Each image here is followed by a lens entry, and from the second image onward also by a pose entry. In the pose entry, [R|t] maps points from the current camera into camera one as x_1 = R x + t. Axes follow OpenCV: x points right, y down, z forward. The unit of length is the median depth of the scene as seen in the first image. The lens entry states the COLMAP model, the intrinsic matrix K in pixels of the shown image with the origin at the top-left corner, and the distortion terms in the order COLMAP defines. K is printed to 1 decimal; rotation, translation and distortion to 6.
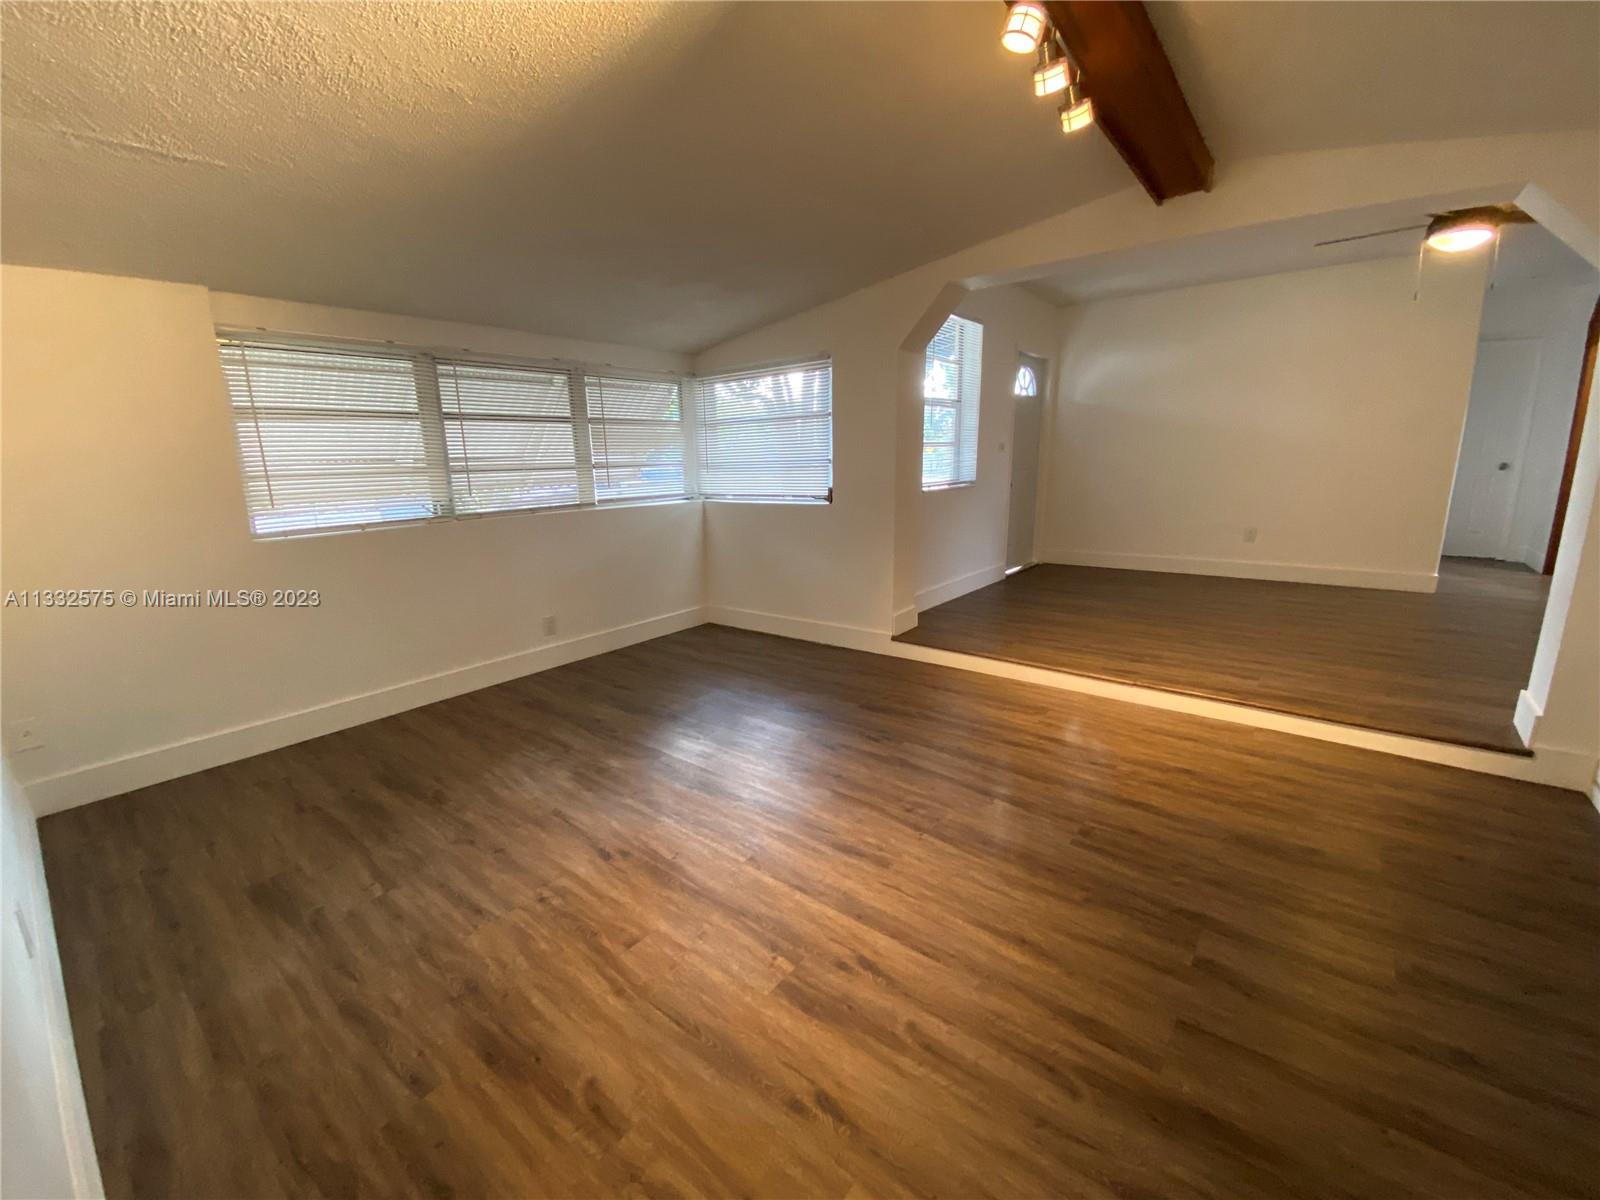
lens RADIAL K [[645.4, 0, 800.0], [0, 645.4, 600.0], [0, 0, 1]] dist [0.022801, -0.027812]
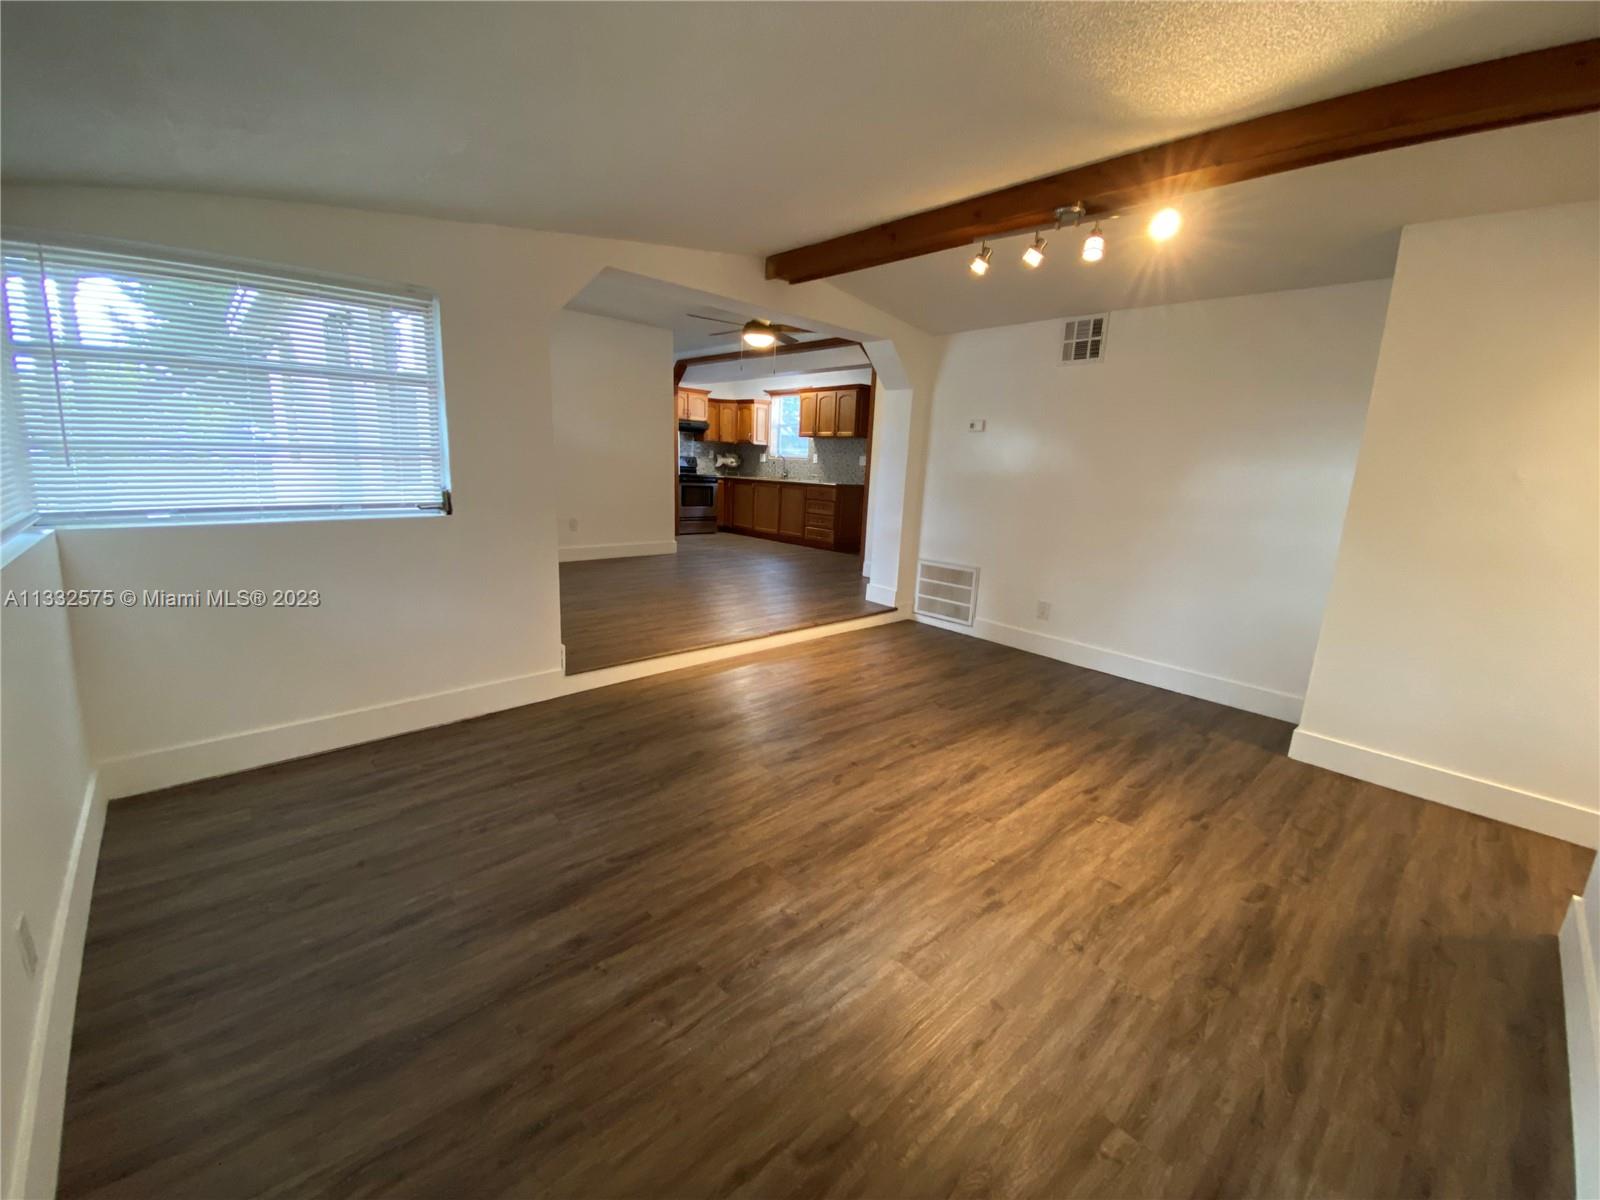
lens RADIAL K [[649.9, 0, 798.2], [0, 649.9, 600.3], [0, 0, 1]] dist [0.036241, -0.028192]
pose [[0.143939, -0.186108, 0.971929, -1.370864], [0.167253, 0.972602, 0.161467, -0.259855], [-0.975350, 0.139317, 0.171123, 1.246611]]
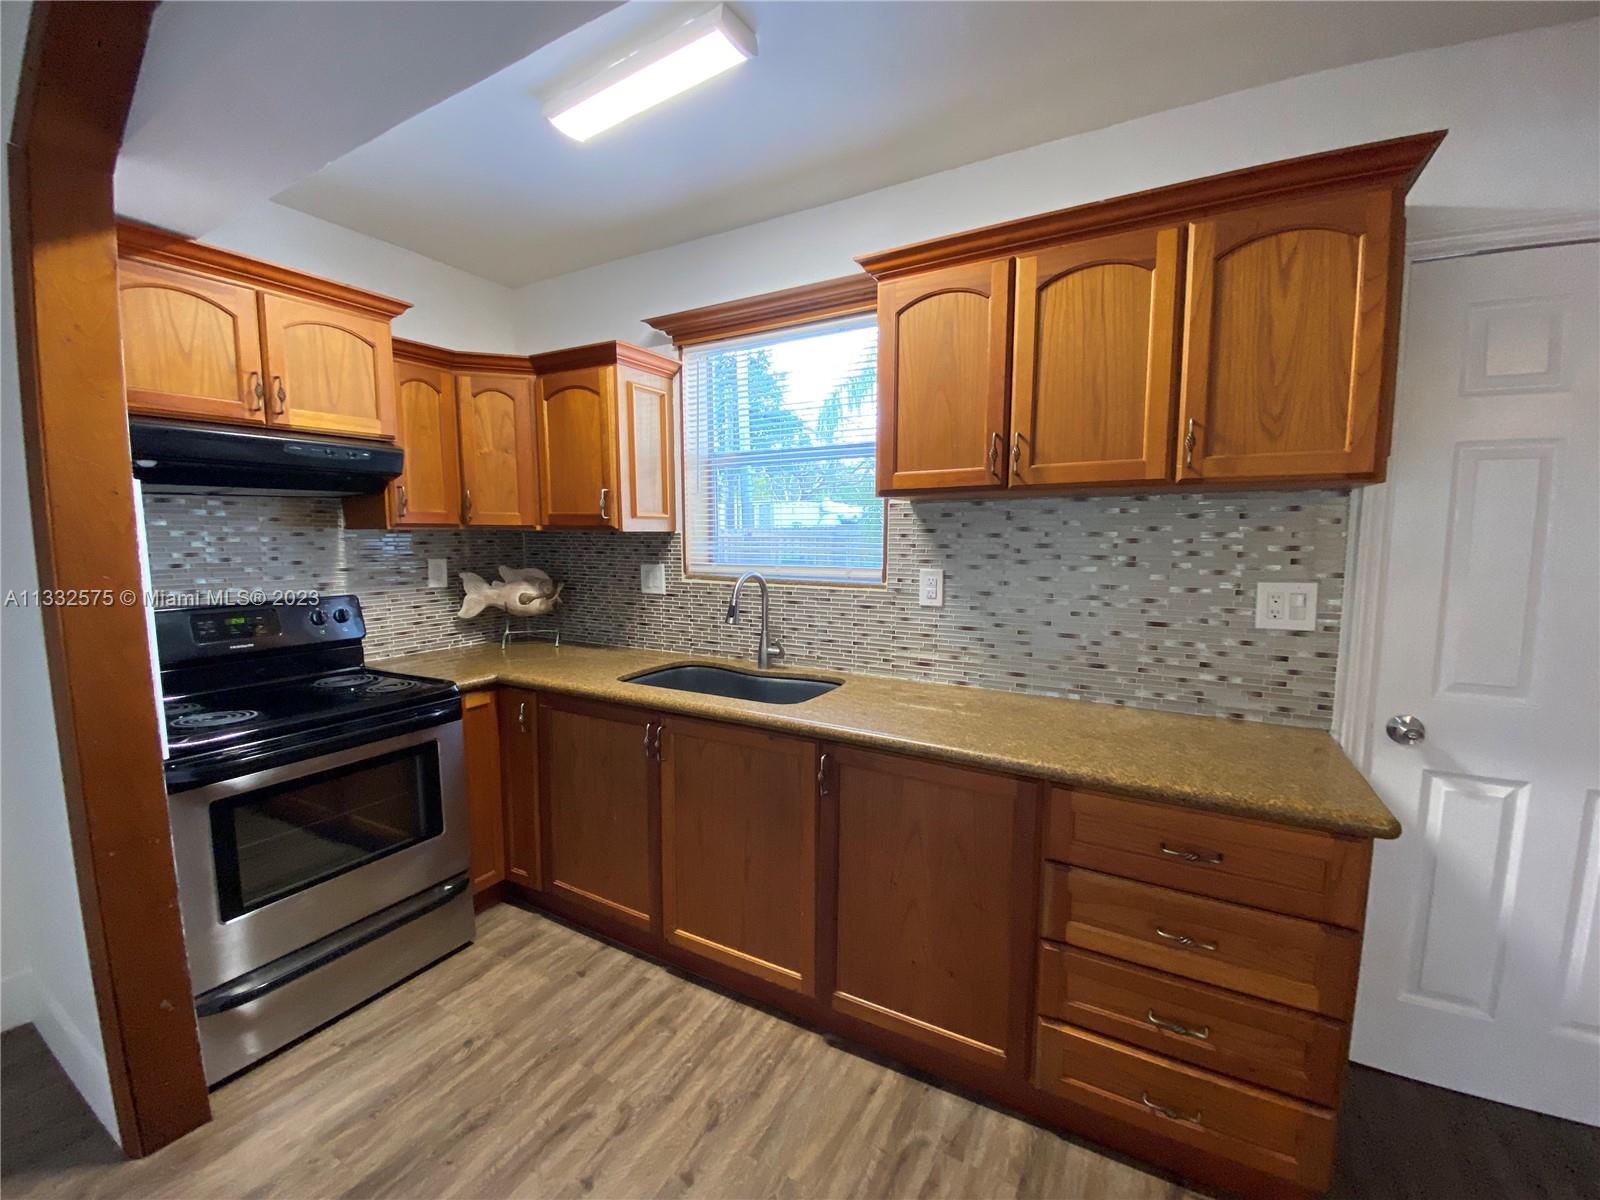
lens RADIAL K [[649.9, 0, 798.2], [0, 649.9, 600.3], [0, 0, 1]] dist [0.036241, -0.028192]
pose [[-0.170286, -0.089788, 0.981296, 2.811828], [0.209844, 0.969693, 0.125141, -0.675088], [-0.962792, 0.227229, -0.146283, 2.256920]]
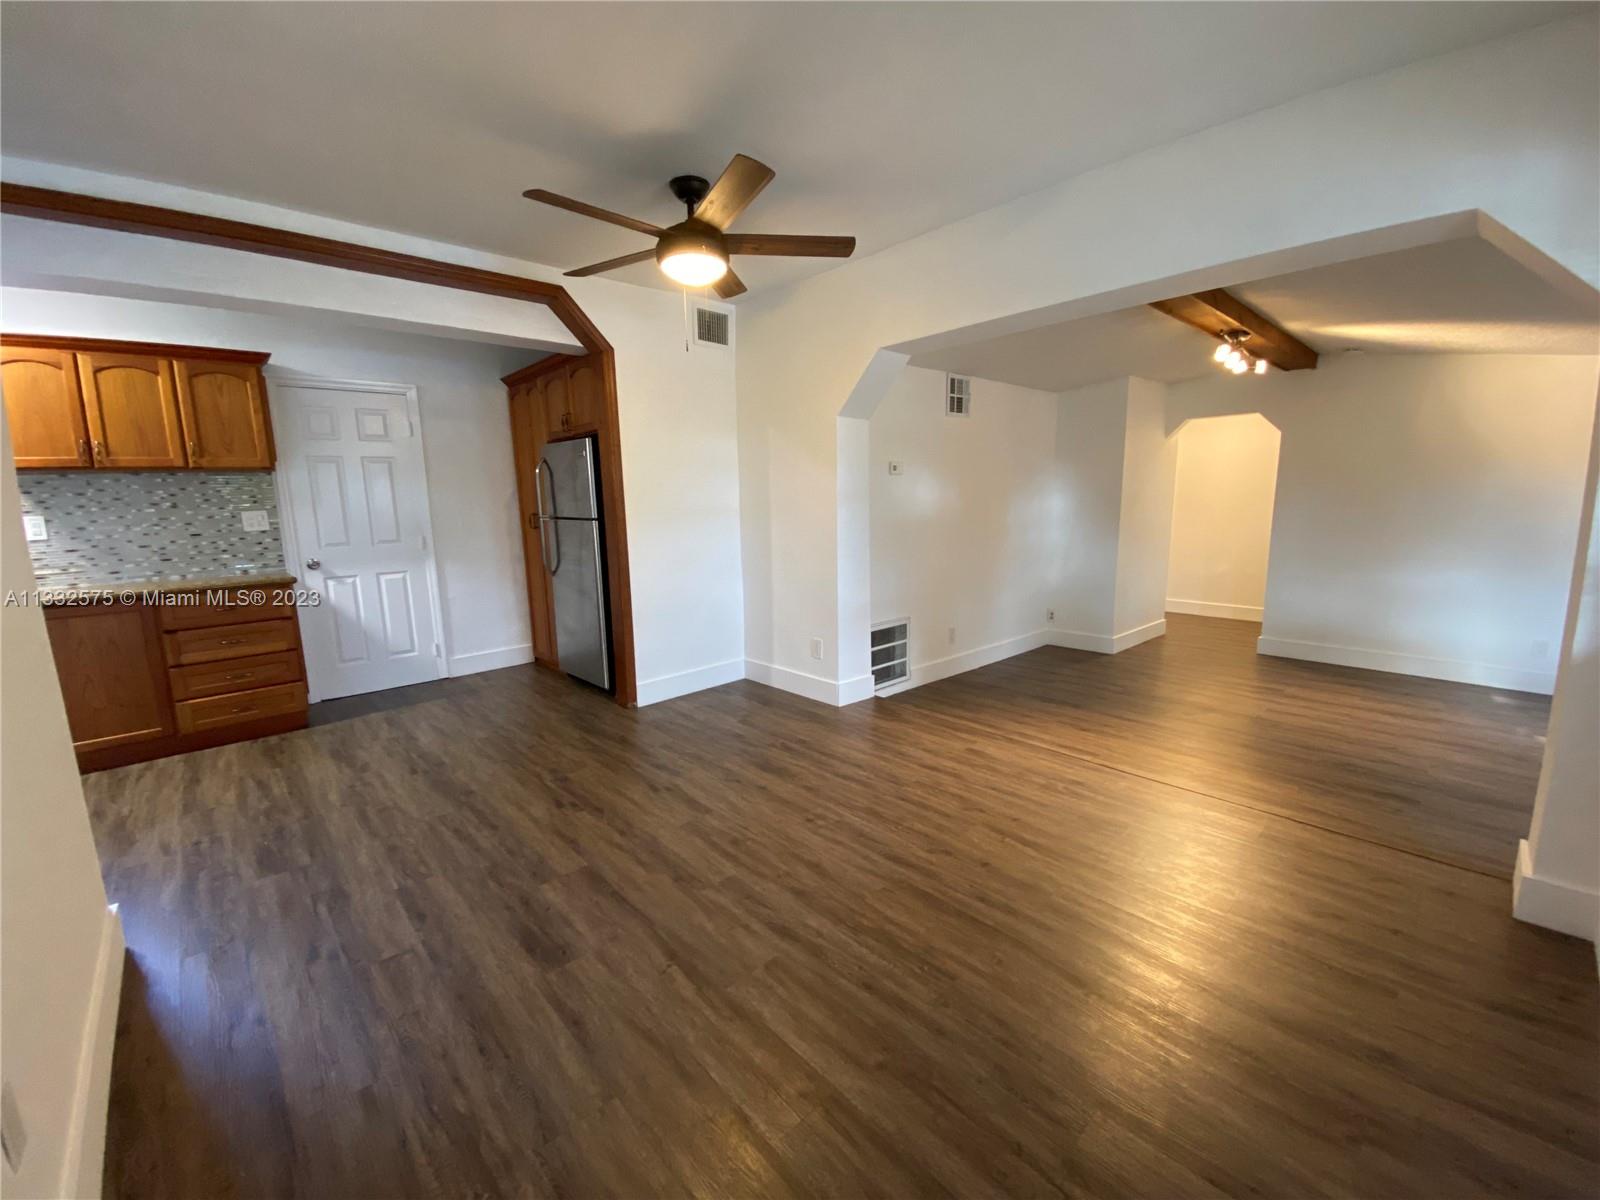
lens RADIAL K [[649.9, 0, 798.2], [0, 649.9, 600.3], [0, 0, 1]] dist [0.036241, -0.028192]
pose [[-0.988784, 0.008964, 0.149082, 1.460506], [0.063434, 0.928896, 0.364868, -0.851264], [-0.135211, 0.370233, -0.919046, 3.353873]]
